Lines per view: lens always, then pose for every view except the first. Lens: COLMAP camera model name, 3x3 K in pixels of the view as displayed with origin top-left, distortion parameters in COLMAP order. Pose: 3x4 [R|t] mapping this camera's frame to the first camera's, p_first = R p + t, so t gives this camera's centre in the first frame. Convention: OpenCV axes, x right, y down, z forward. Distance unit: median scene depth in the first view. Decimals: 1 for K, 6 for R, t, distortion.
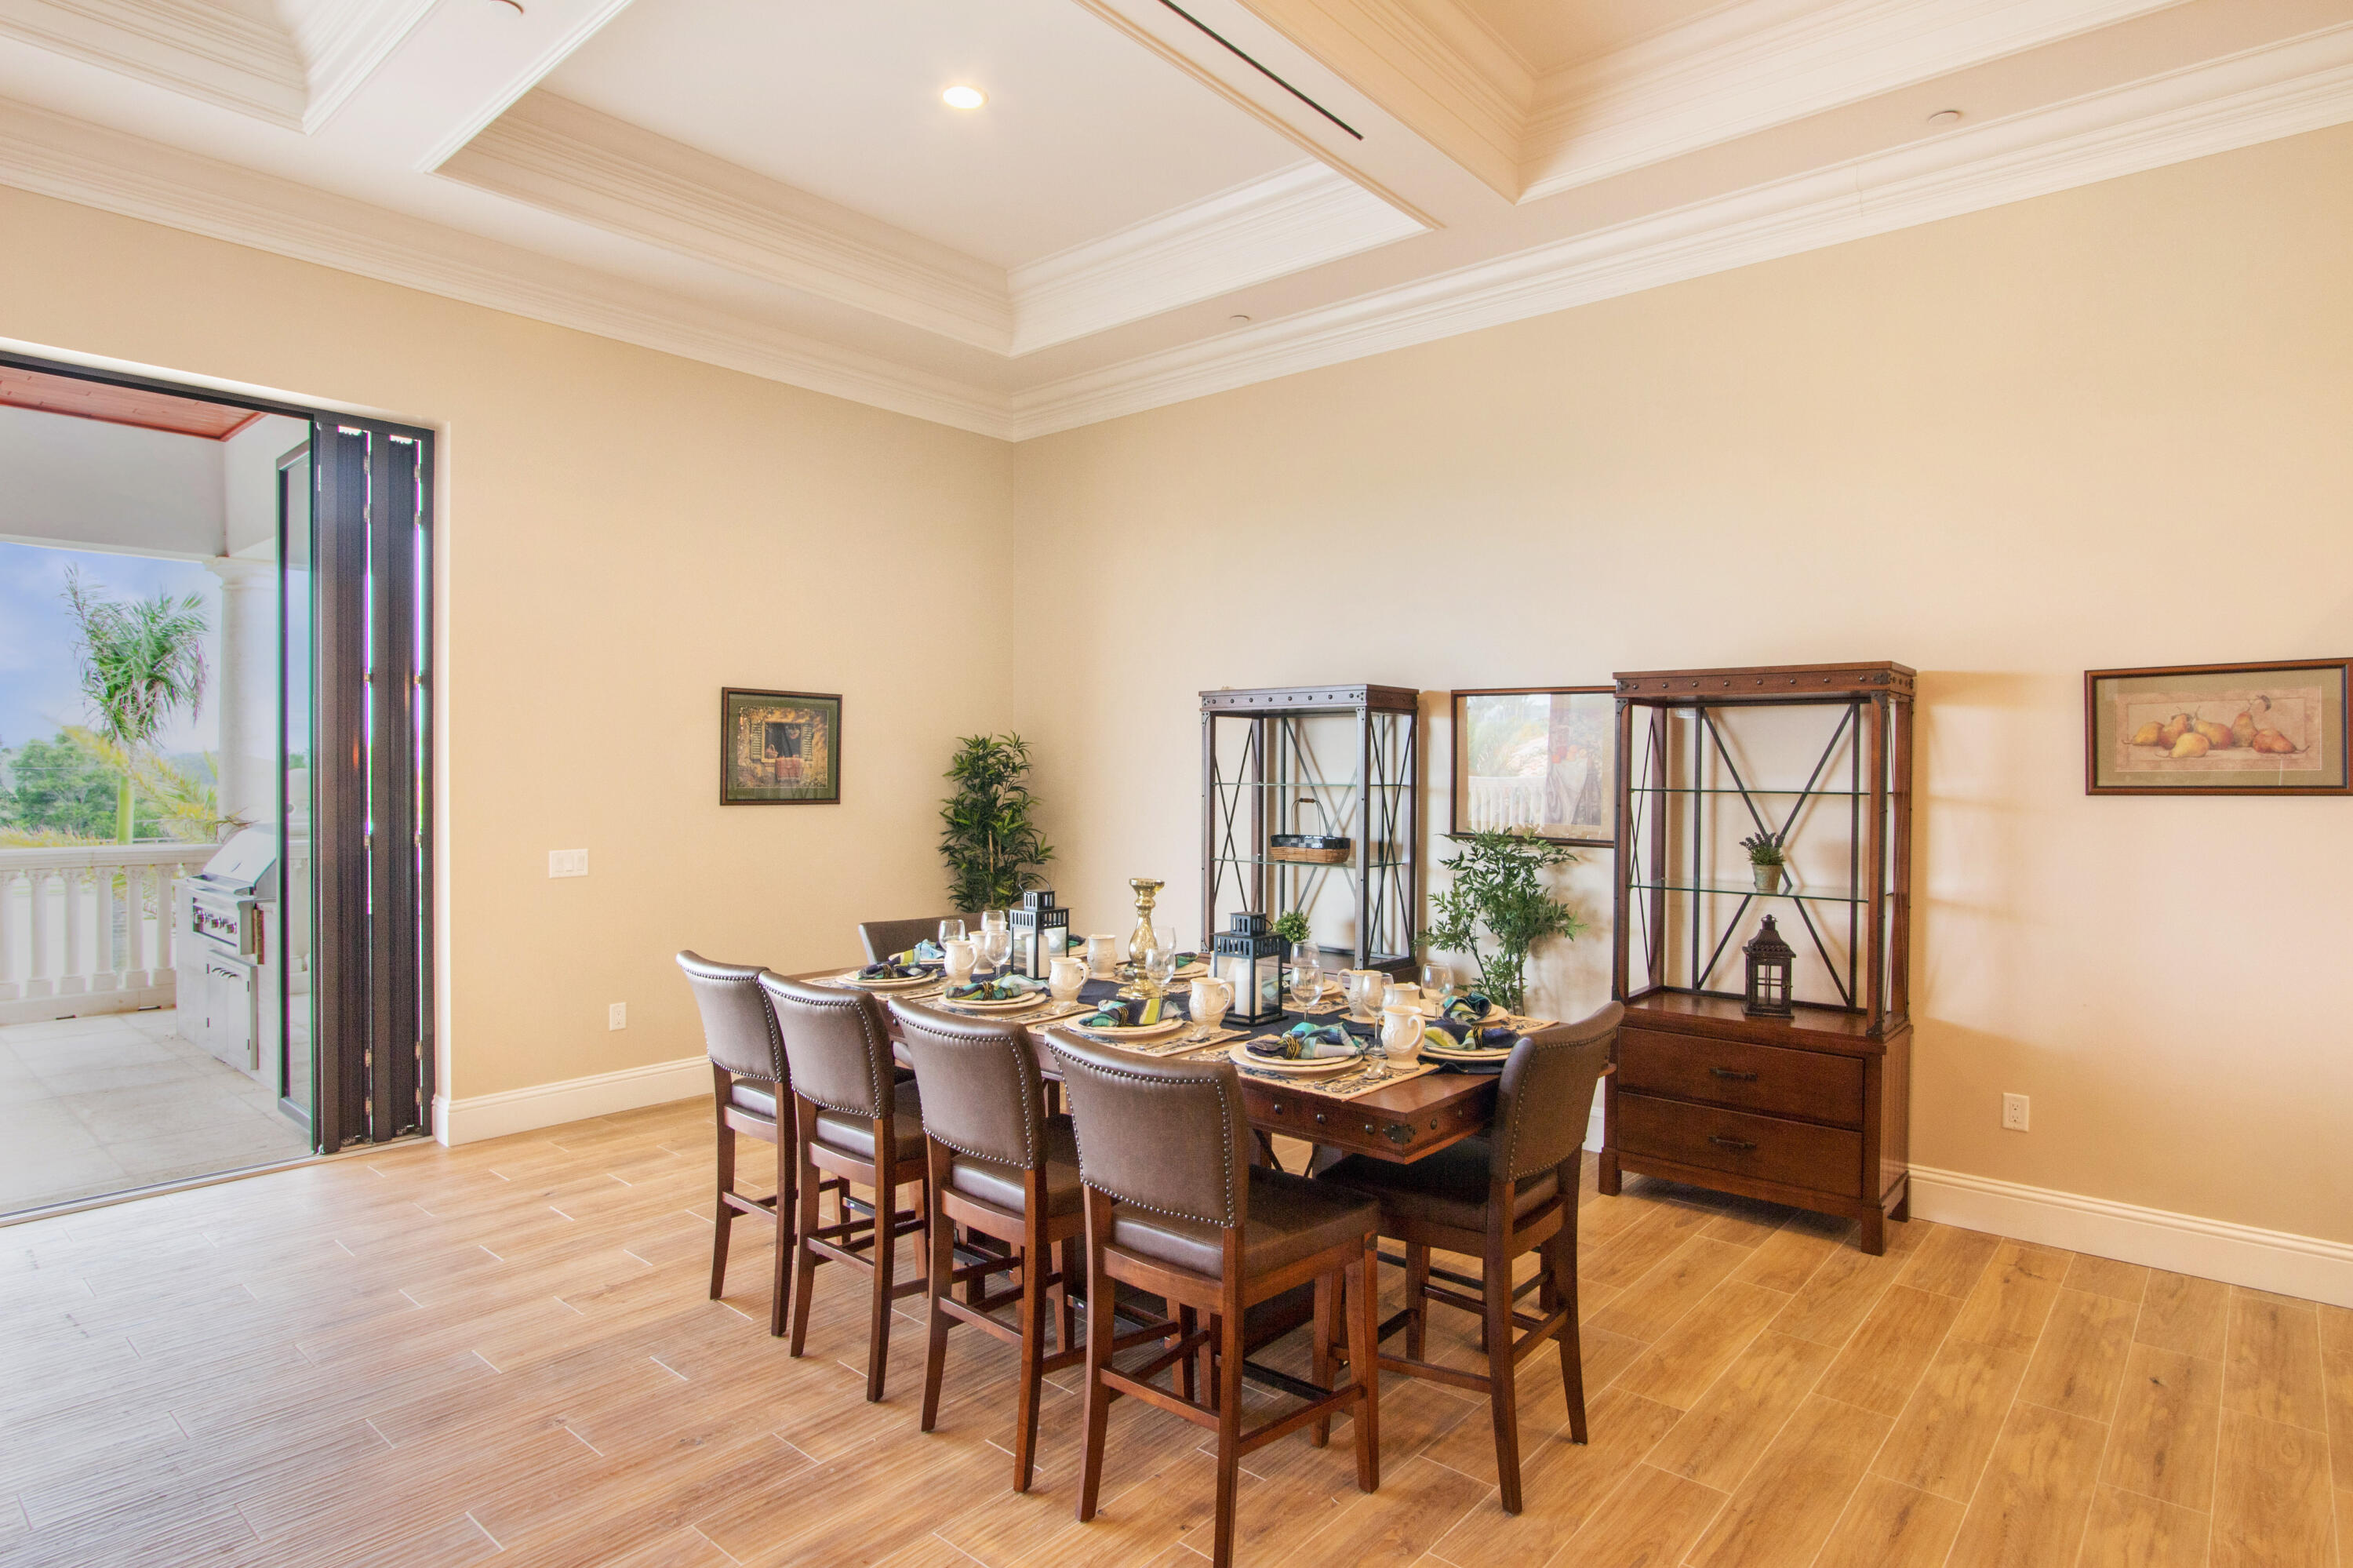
lens RADIAL K [[1238.8, 0, 1189.4], [0, 1238.8, 788.0], [0, 0, 1]] dist [-0.012438, -0.000026]
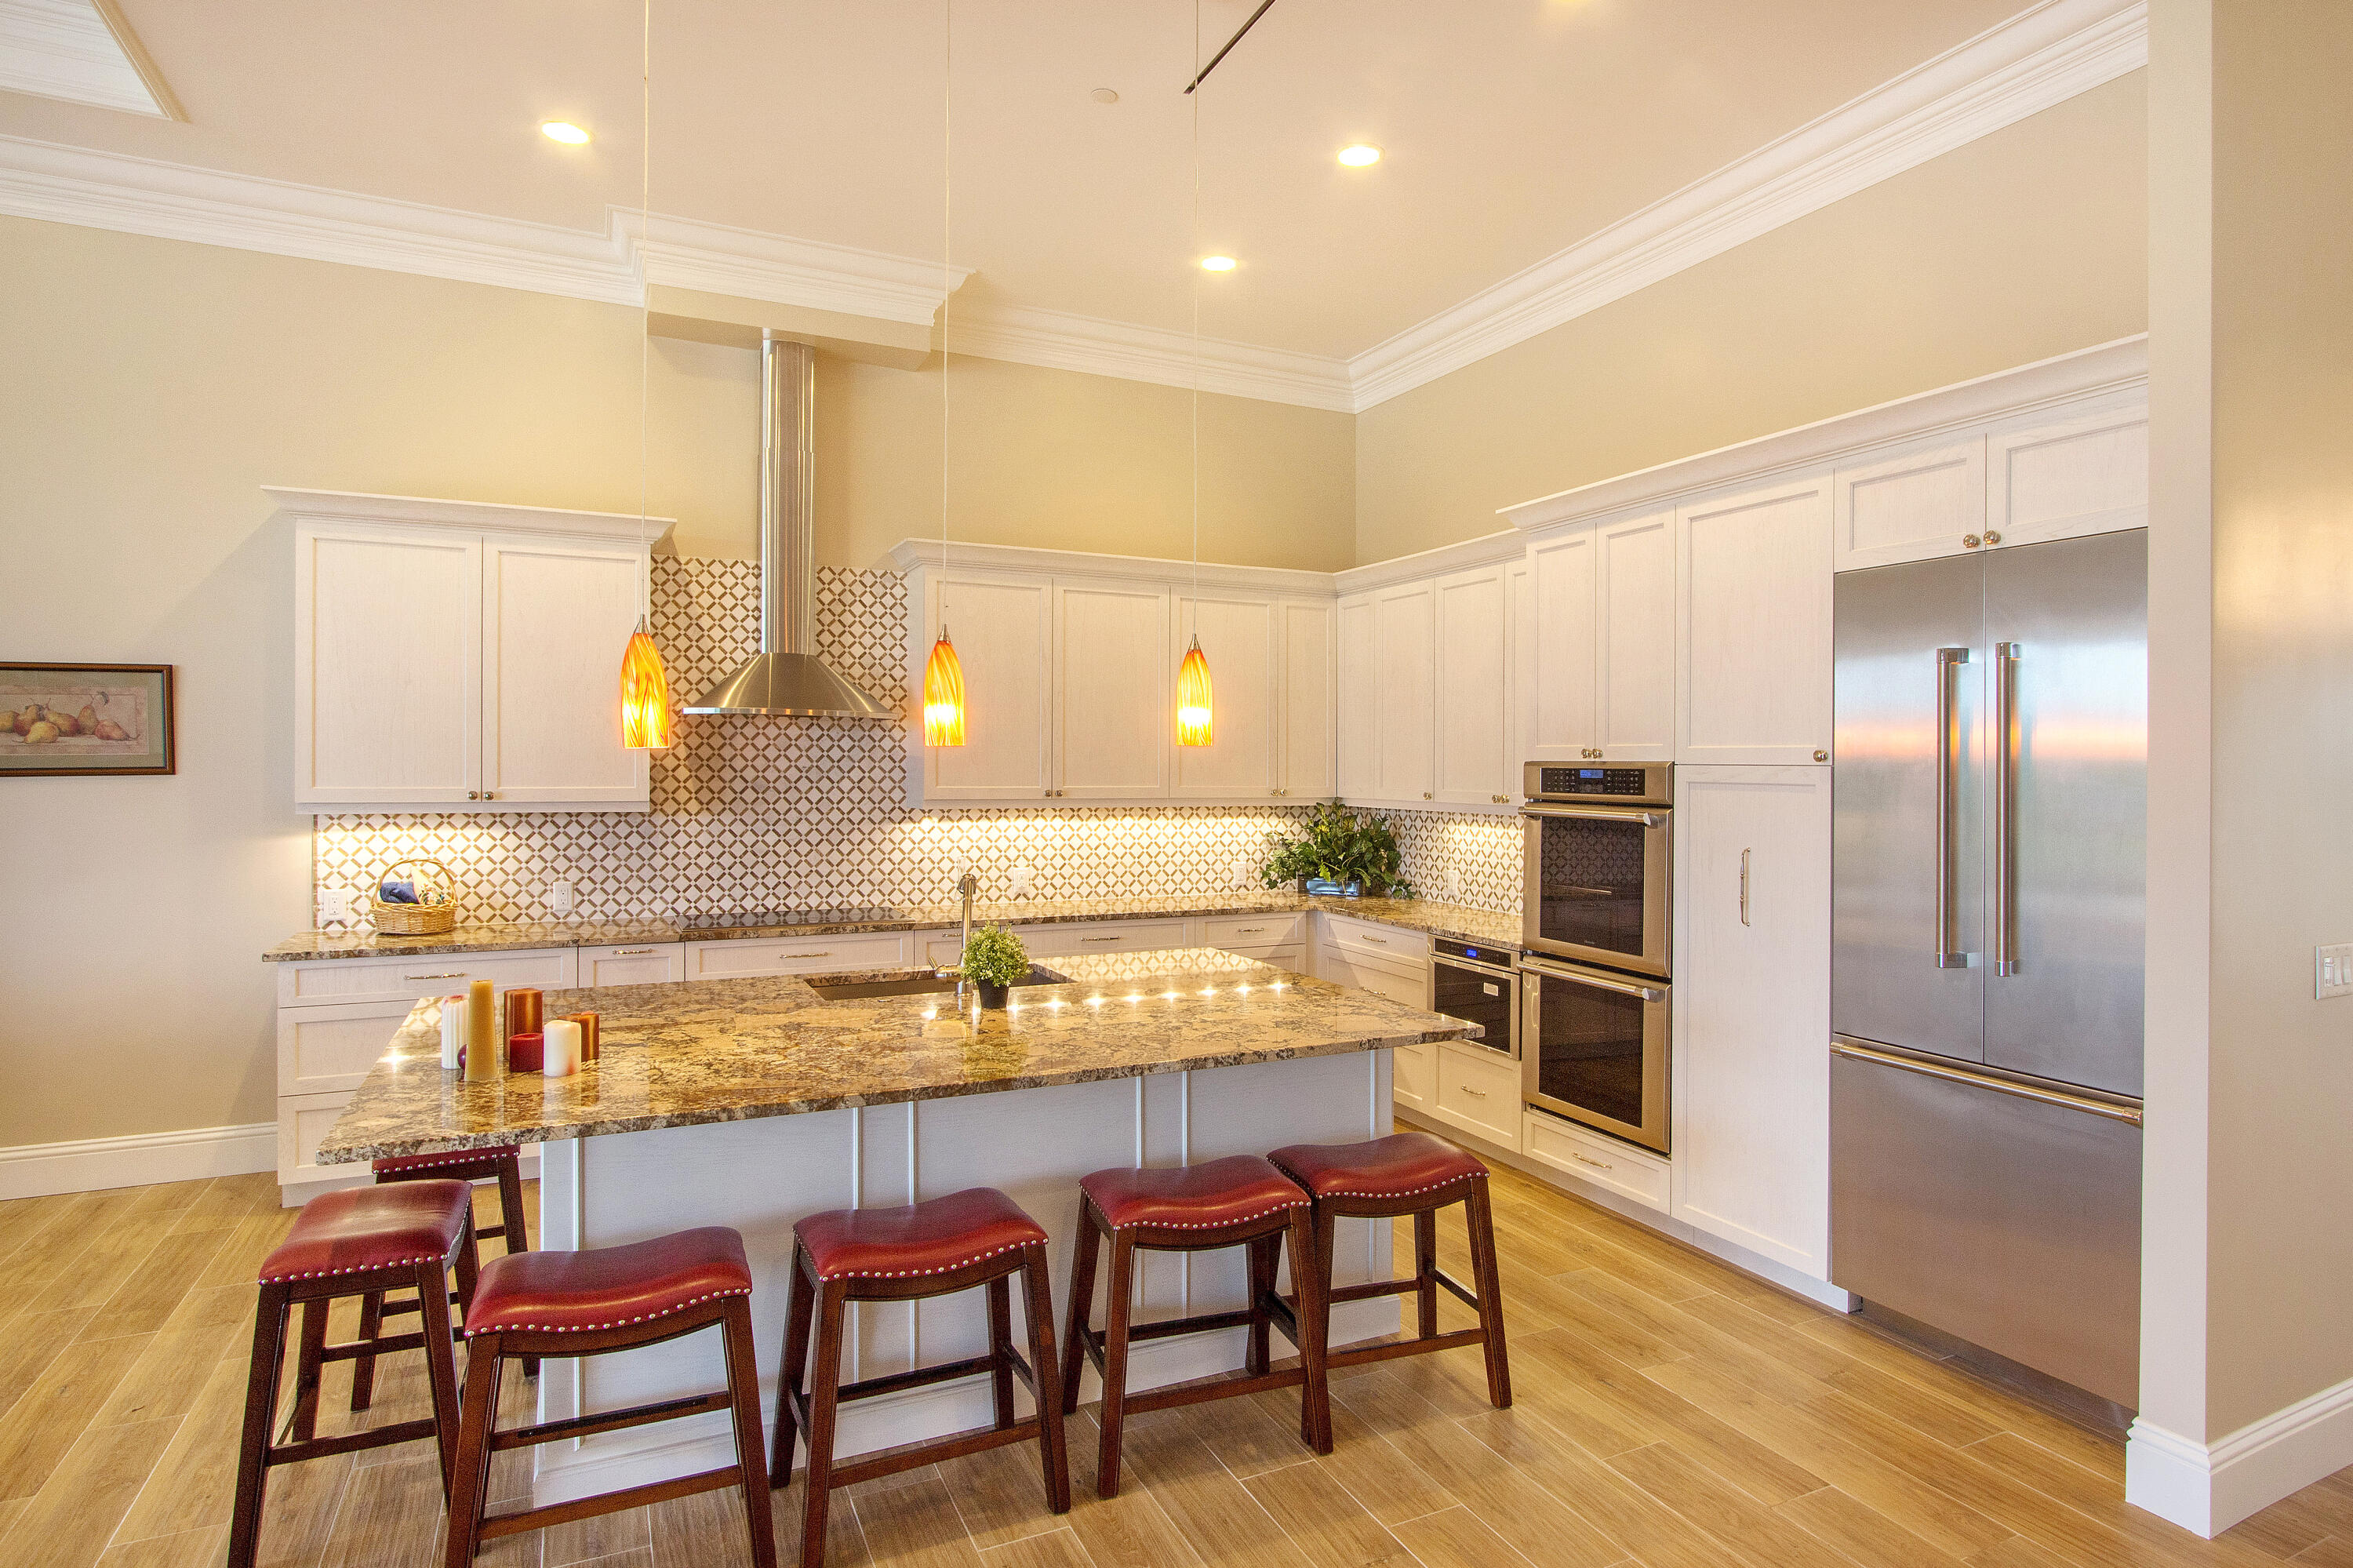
lens RADIAL K [[1310.4, 0, 1154.6], [0, 1310.4, 783.3], [0, 0, 1]] dist [-0.018179, 0.002599]
pose [[0.388817, -0.007824, 0.921282, 0.086371], [0.000524, 0.999966, 0.008271, 0.002779], [-0.921315, -0.002733, 0.388808, -0.334638]]
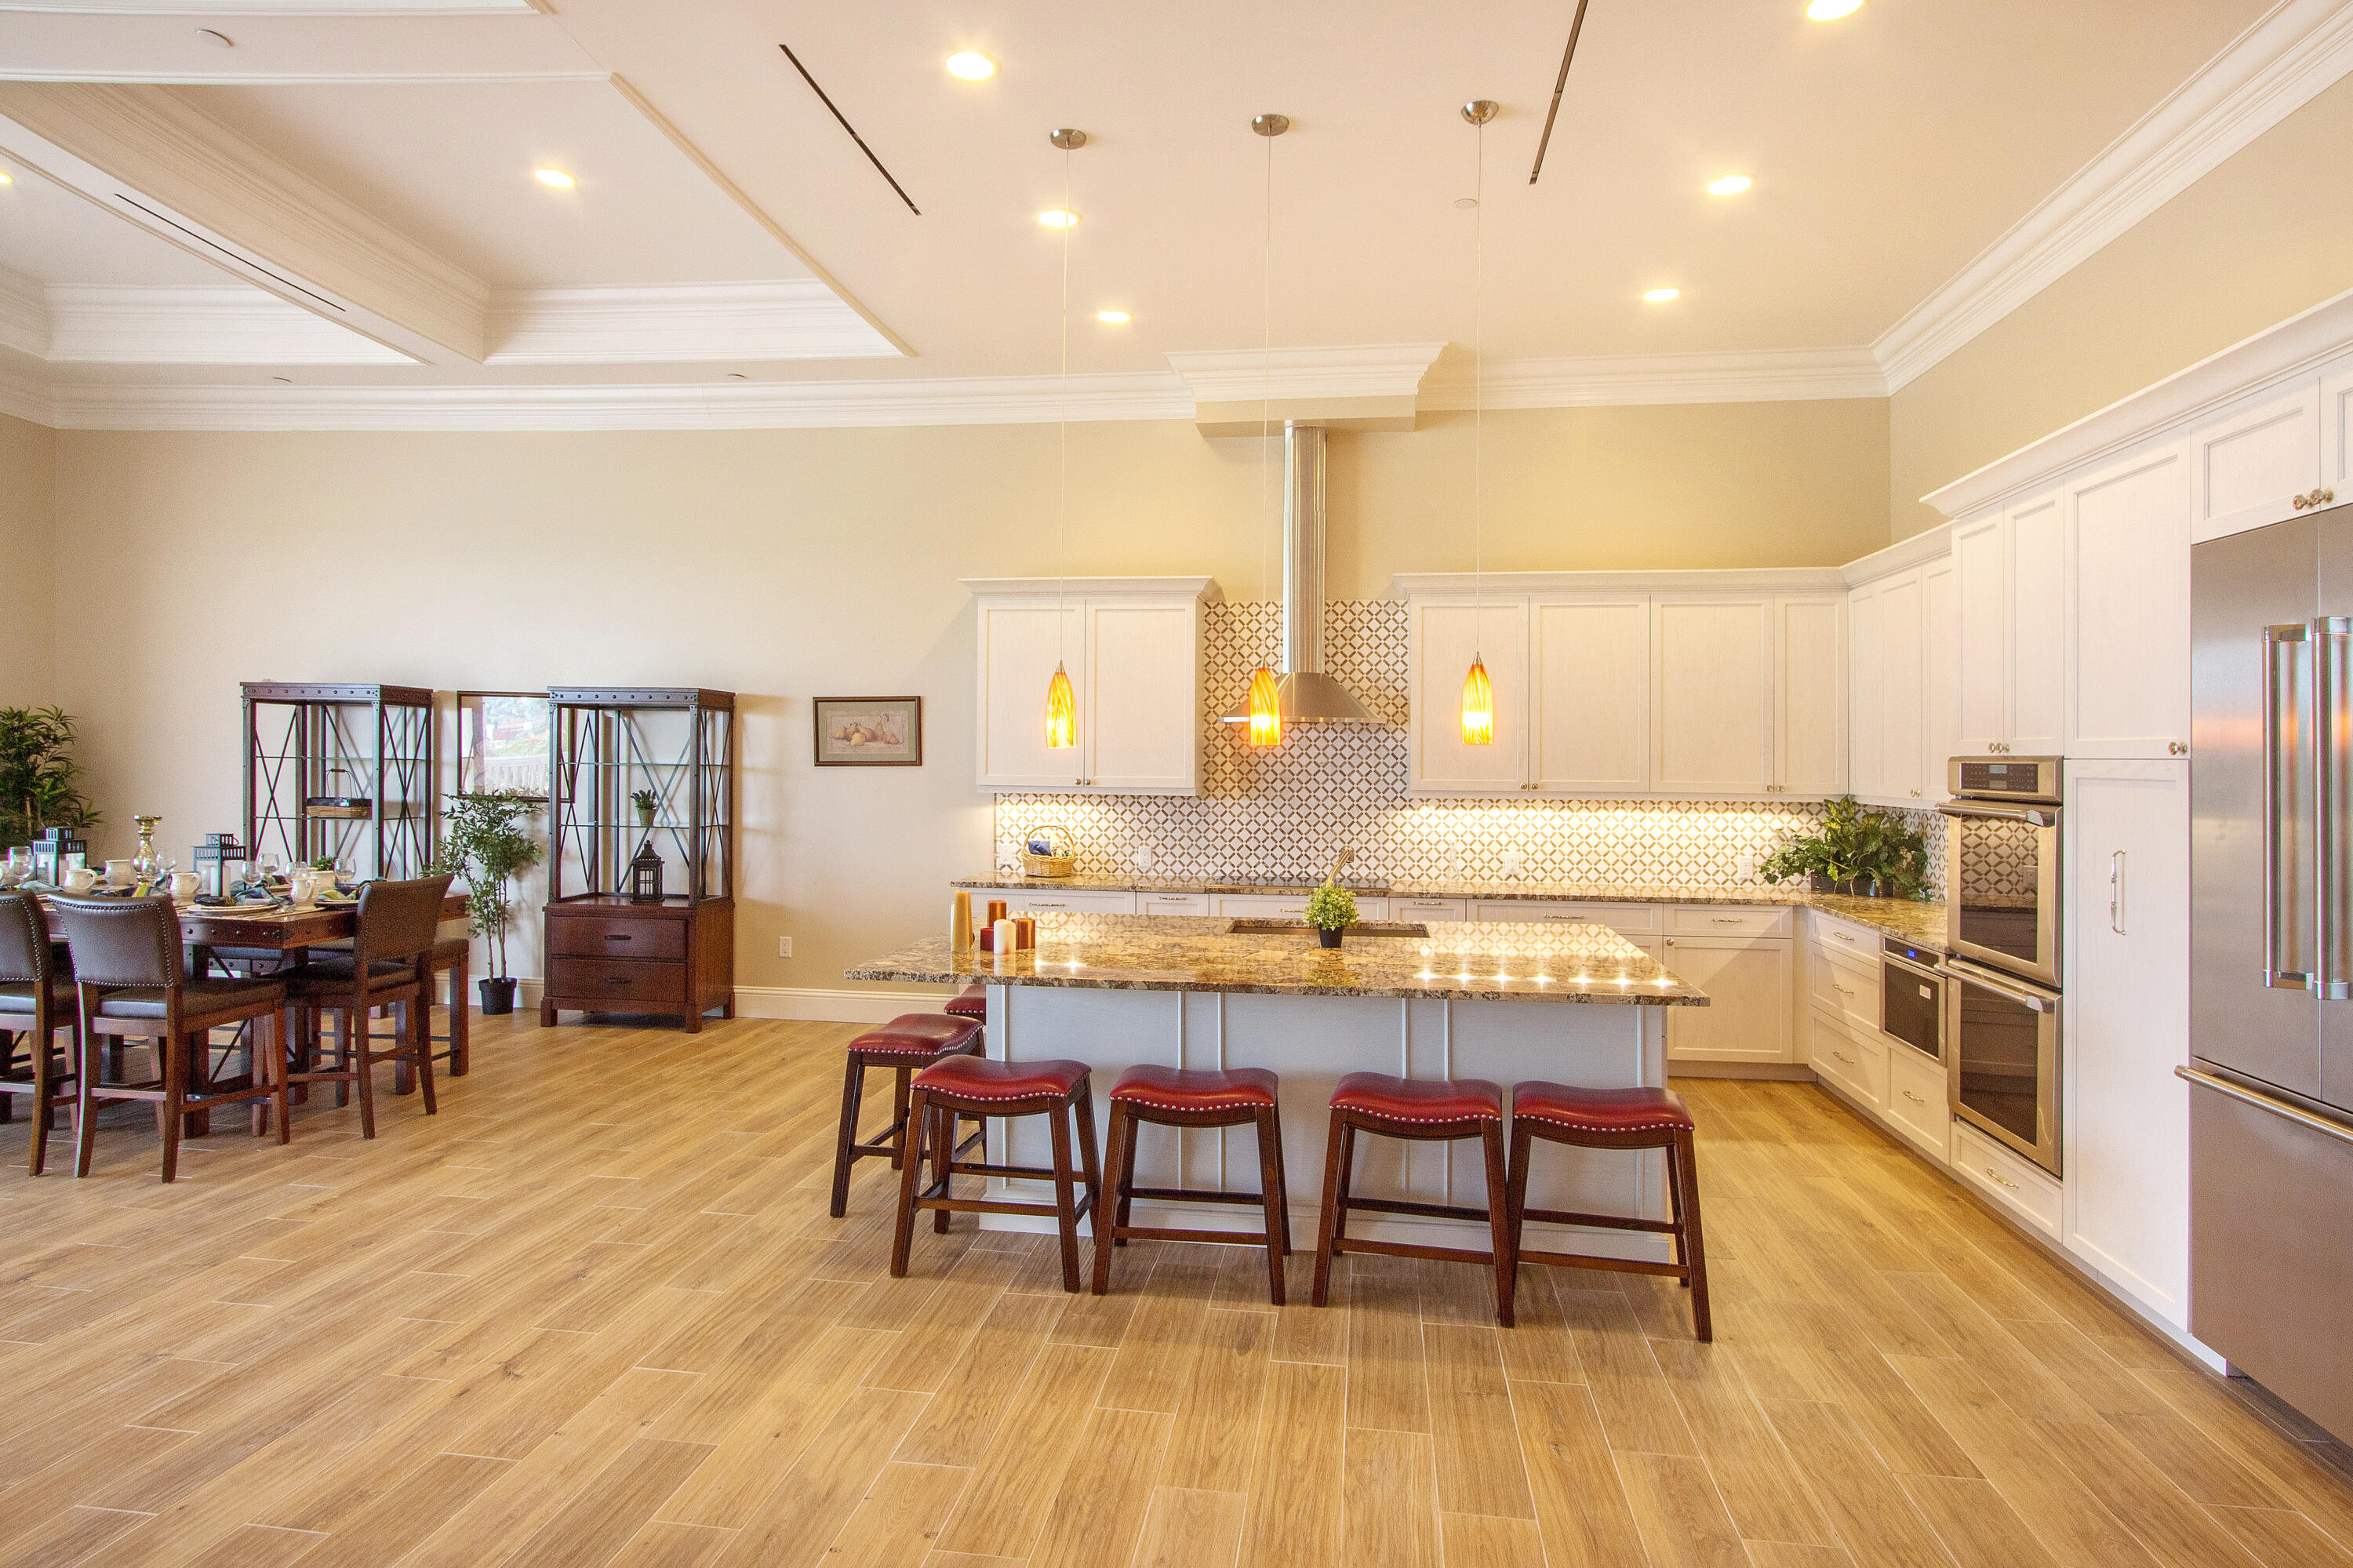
lens RADIAL K [[1238.8, 0, 1136.1], [0, 1238.8, 783.2], [0, 0, 1]] dist [-0.012438, -0.000026]
pose [[0.843301, -0.001336, 0.537439, 0.126485], [-0.004702, 0.999940, 0.009863, 0.008141], [-0.537420, -0.010844, 0.843245, -0.653691]]
